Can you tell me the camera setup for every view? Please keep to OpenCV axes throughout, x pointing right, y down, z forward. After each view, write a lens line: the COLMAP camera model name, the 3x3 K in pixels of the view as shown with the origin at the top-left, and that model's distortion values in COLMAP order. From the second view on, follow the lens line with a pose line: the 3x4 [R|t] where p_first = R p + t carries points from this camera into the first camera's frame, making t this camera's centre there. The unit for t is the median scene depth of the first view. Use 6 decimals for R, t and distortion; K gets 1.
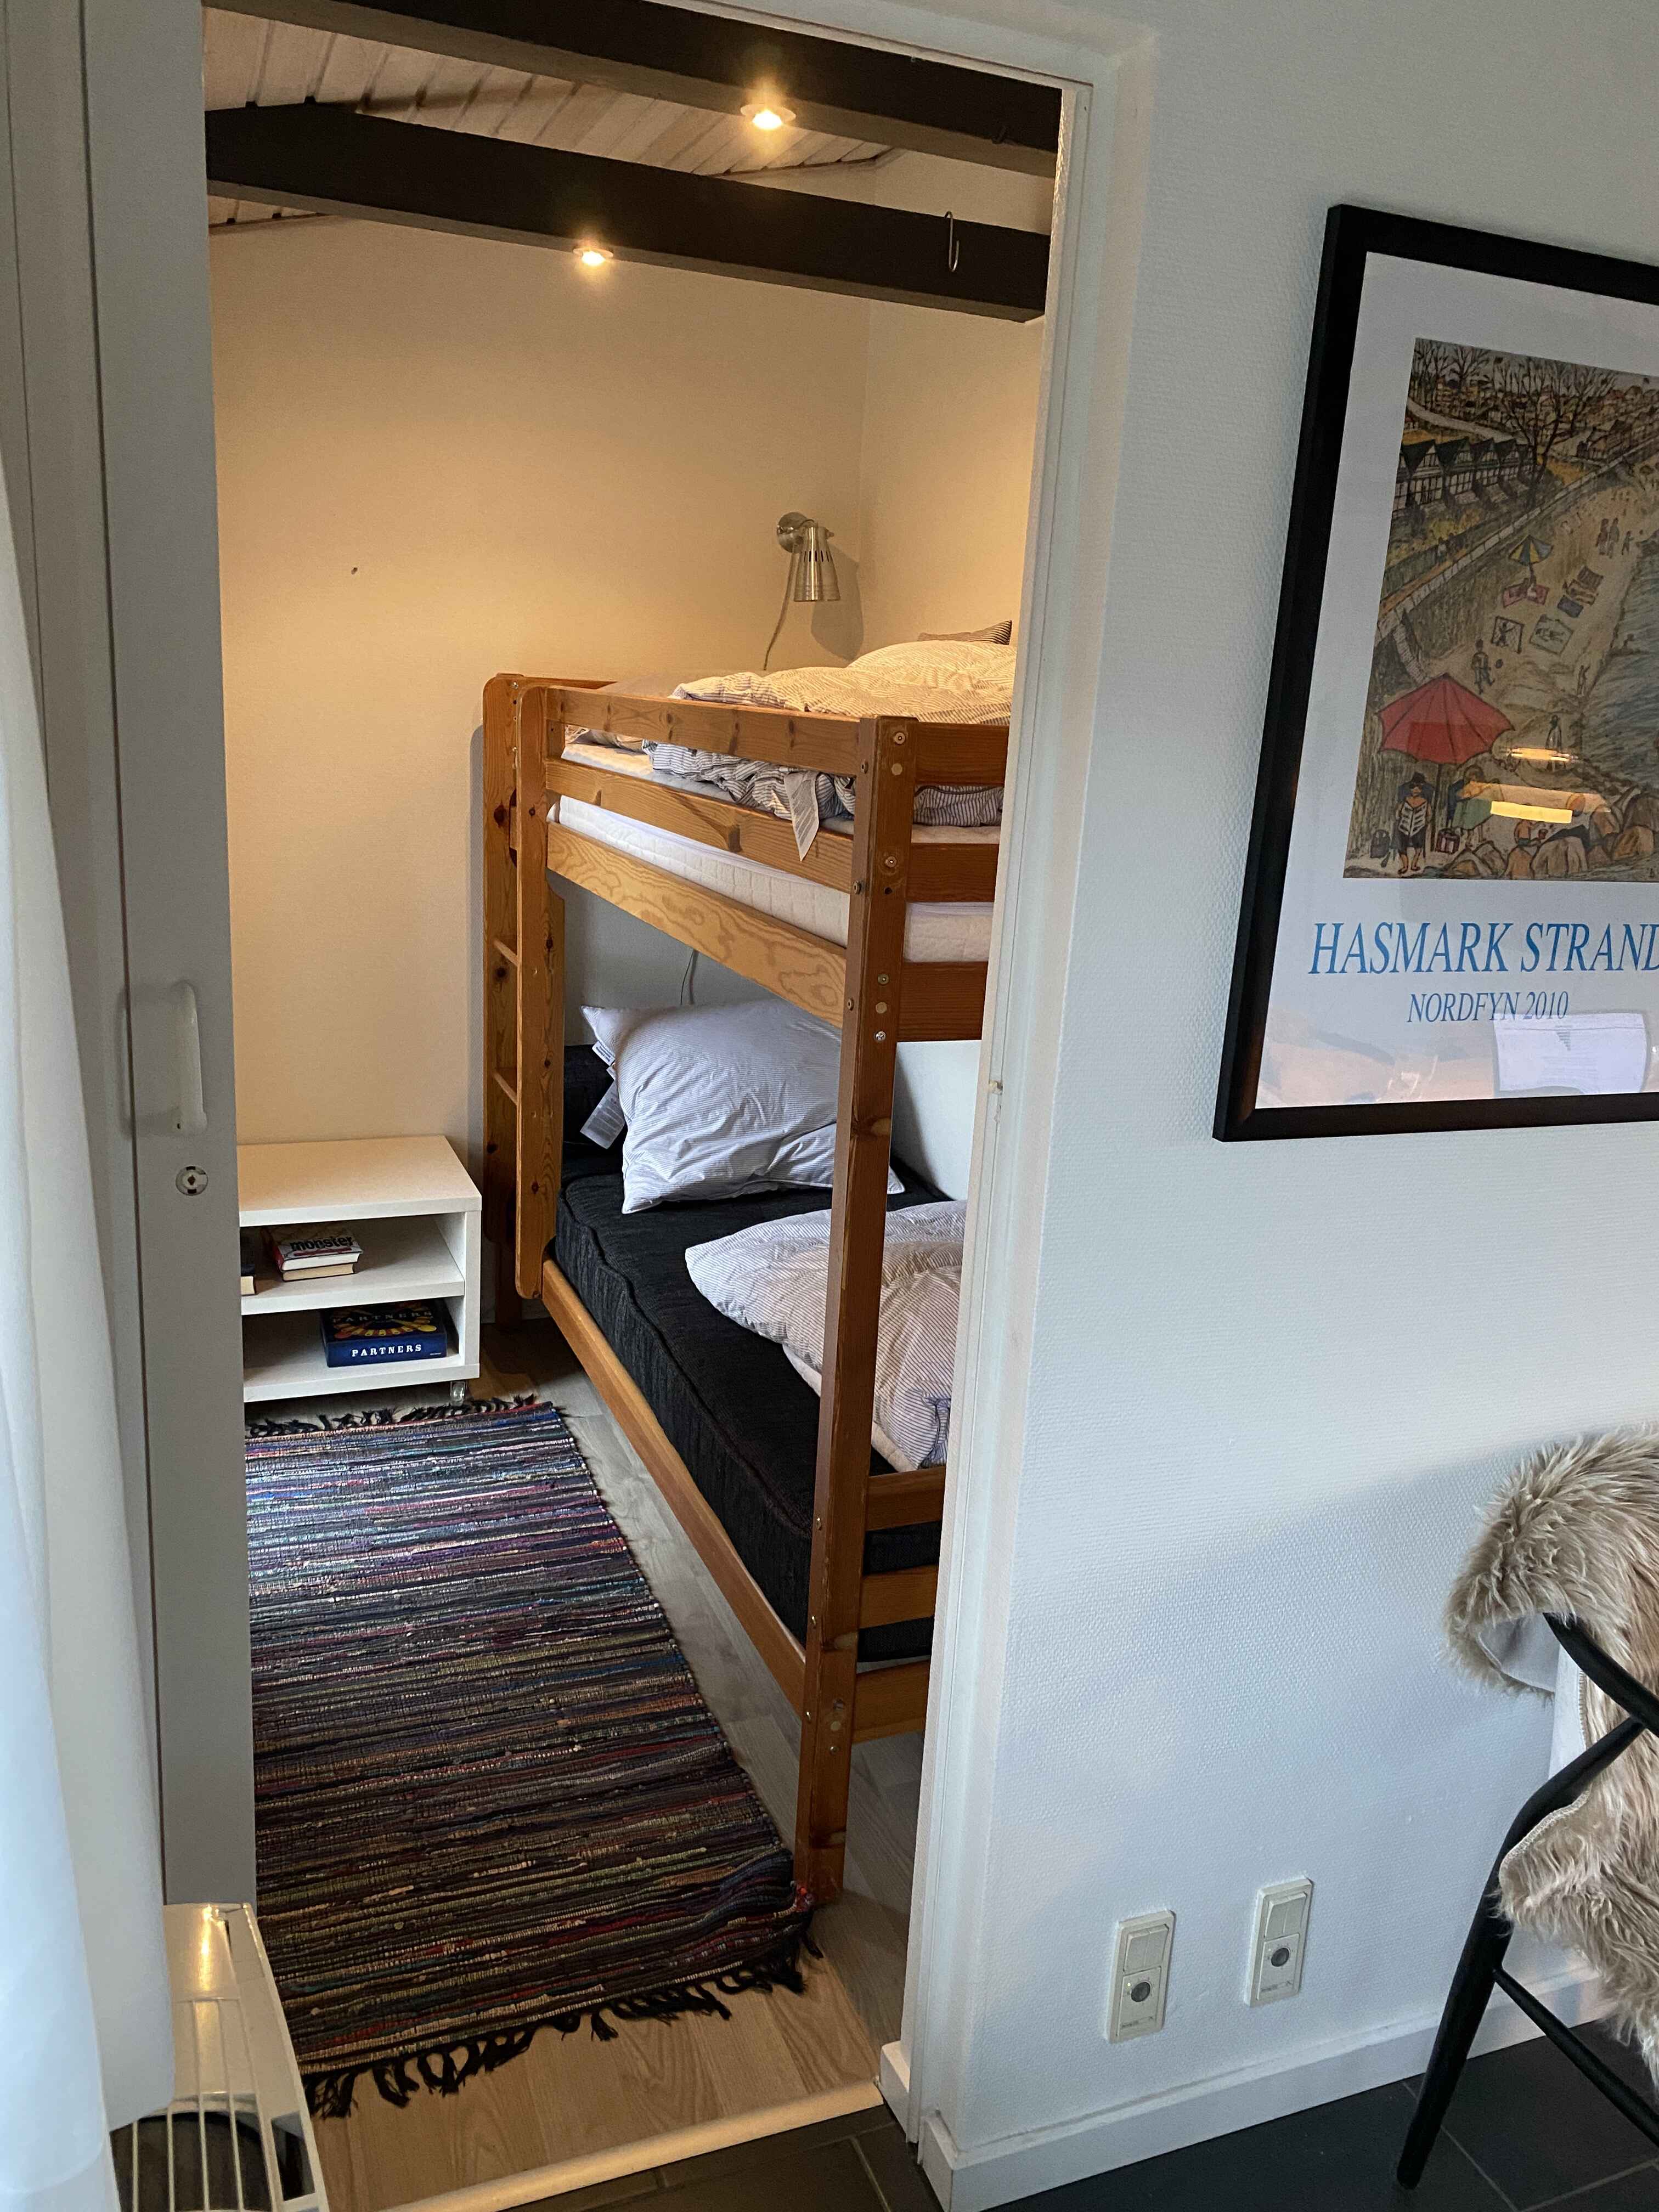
lens RADIAL K [[1679.9, 0, 829.5], [0, 1679.9, 1106.0], [0, 0, 1]] dist [0.342009, -0.517273]
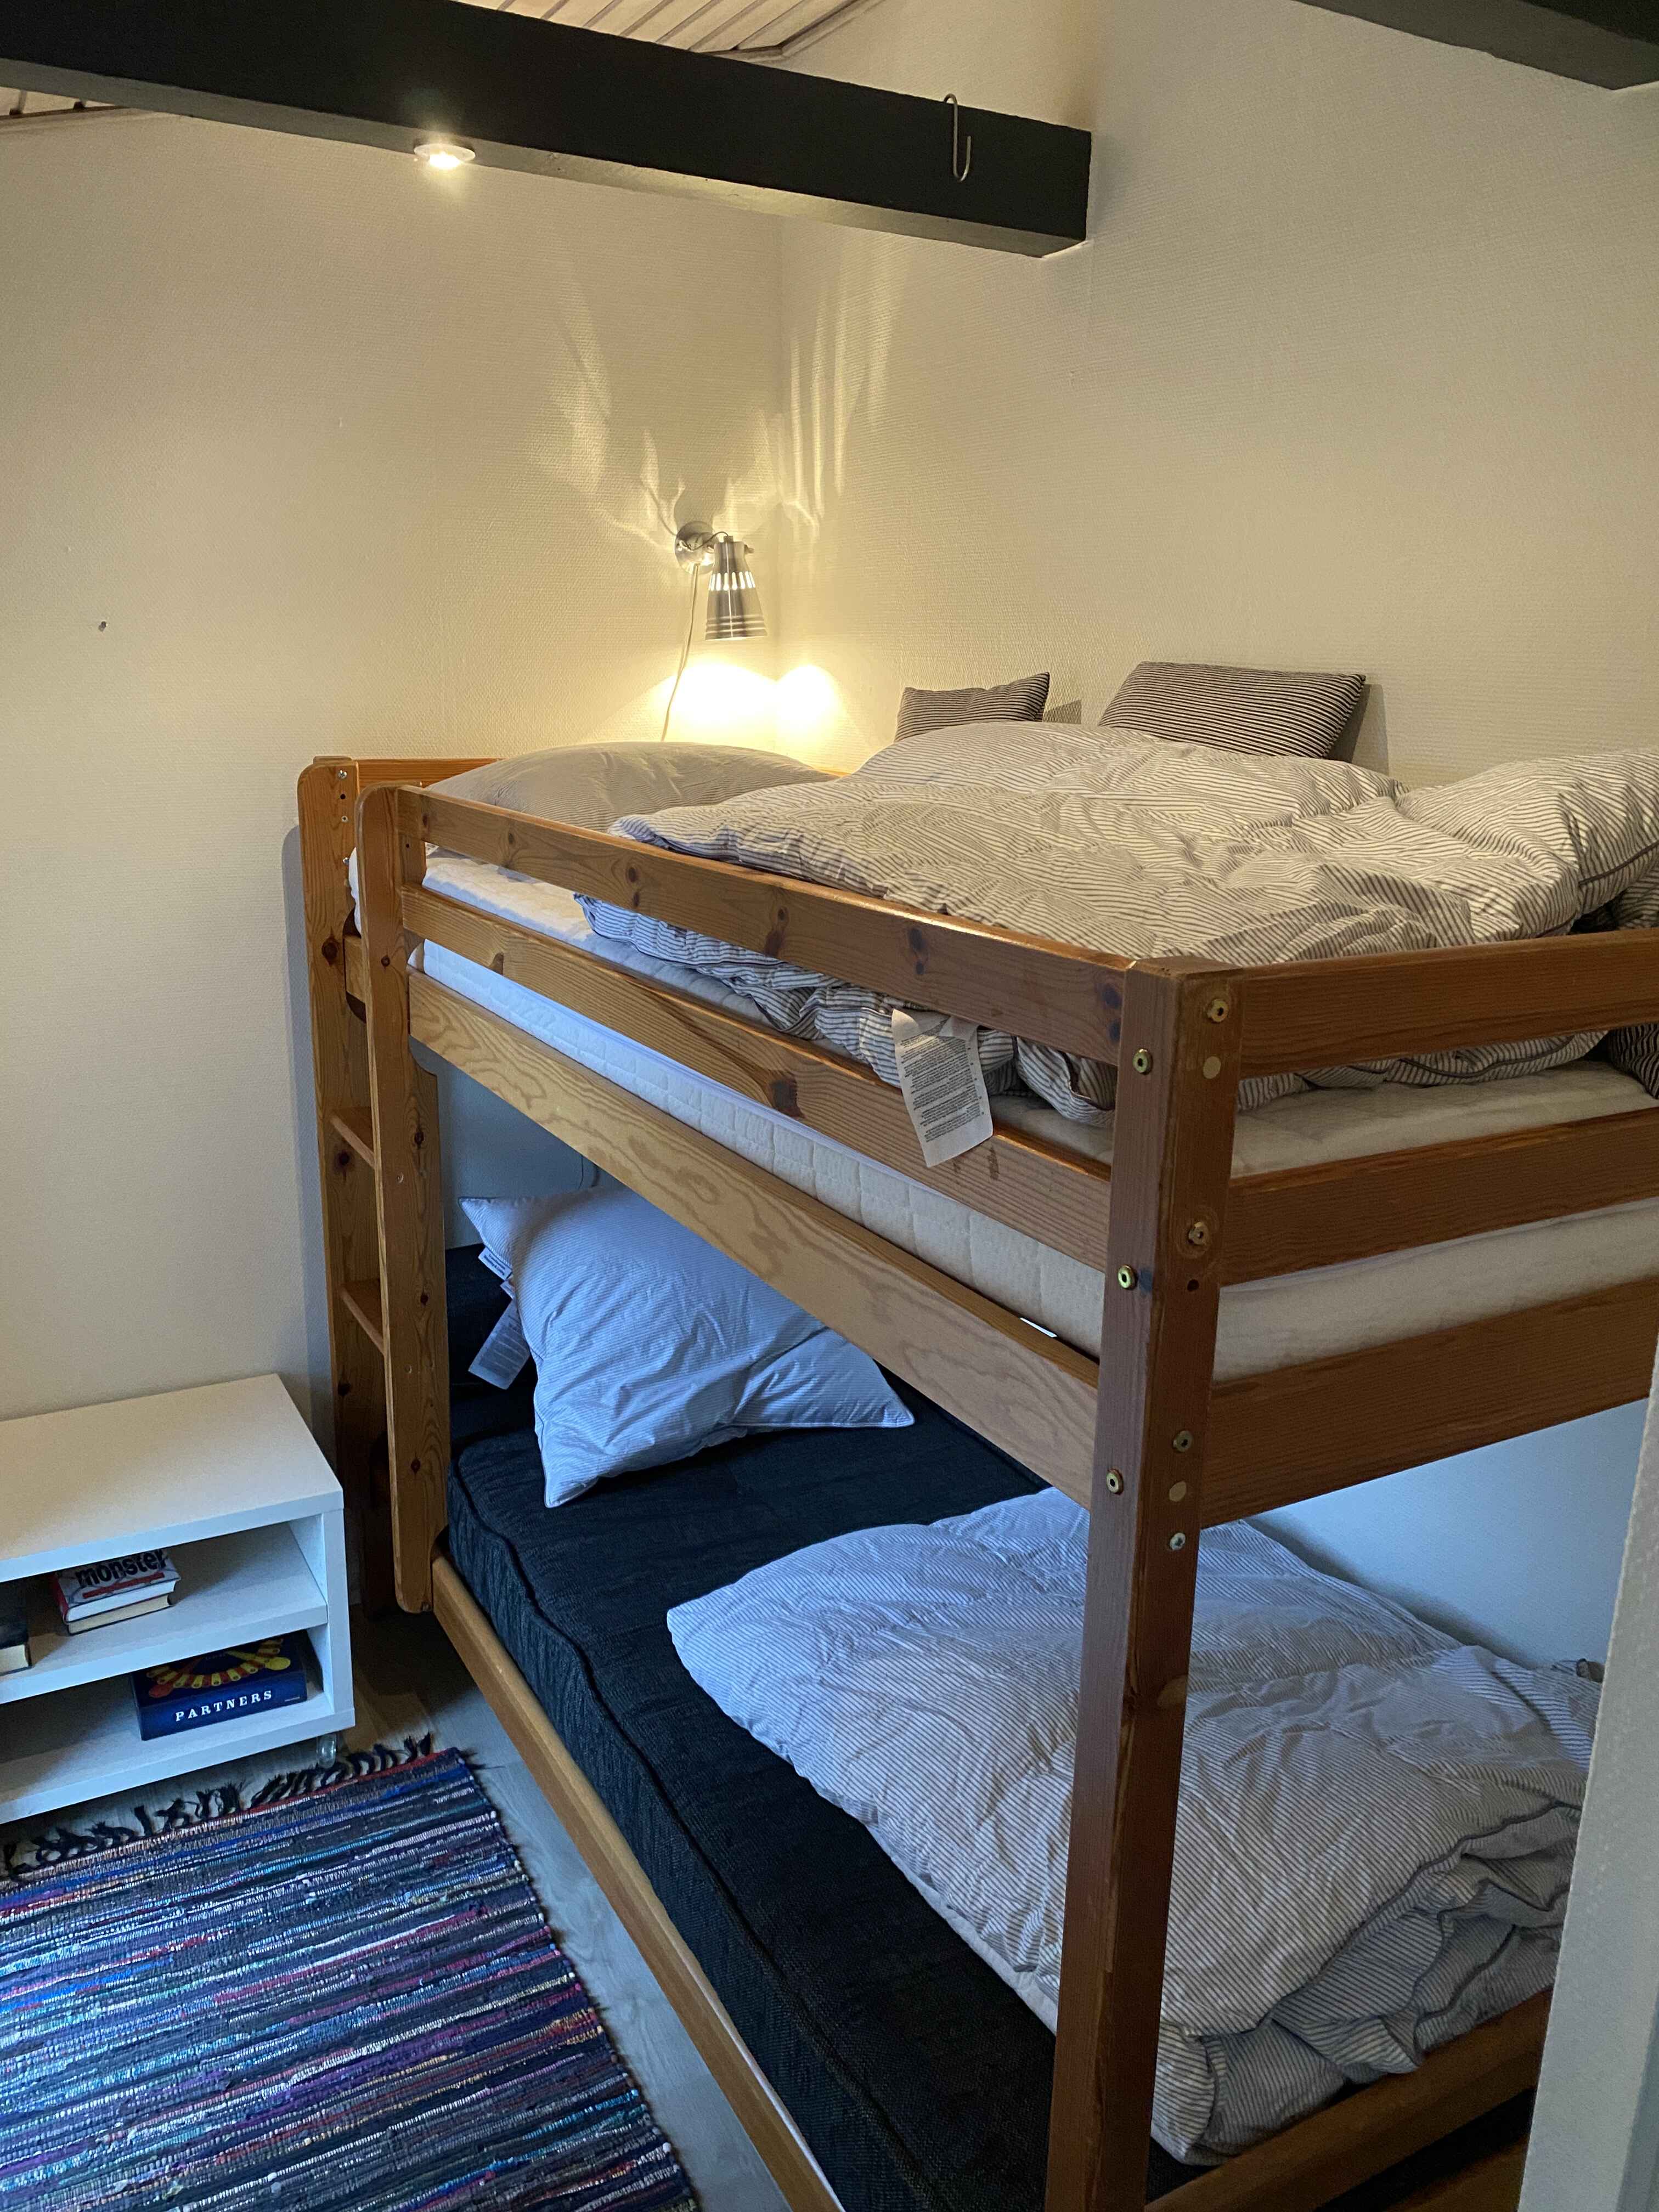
lens RADIAL K [[1705.6, 0, 793.7], [0, 1705.6, 1140.6], [0, 0, 1]] dist [0.117525, -0.008914]
pose [[0.993458, -0.066663, 0.092719, -0.073468], [0.063458, 0.997295, 0.037097, -0.108535], [-0.094942, -0.030971, 0.995001, 0.261668]]
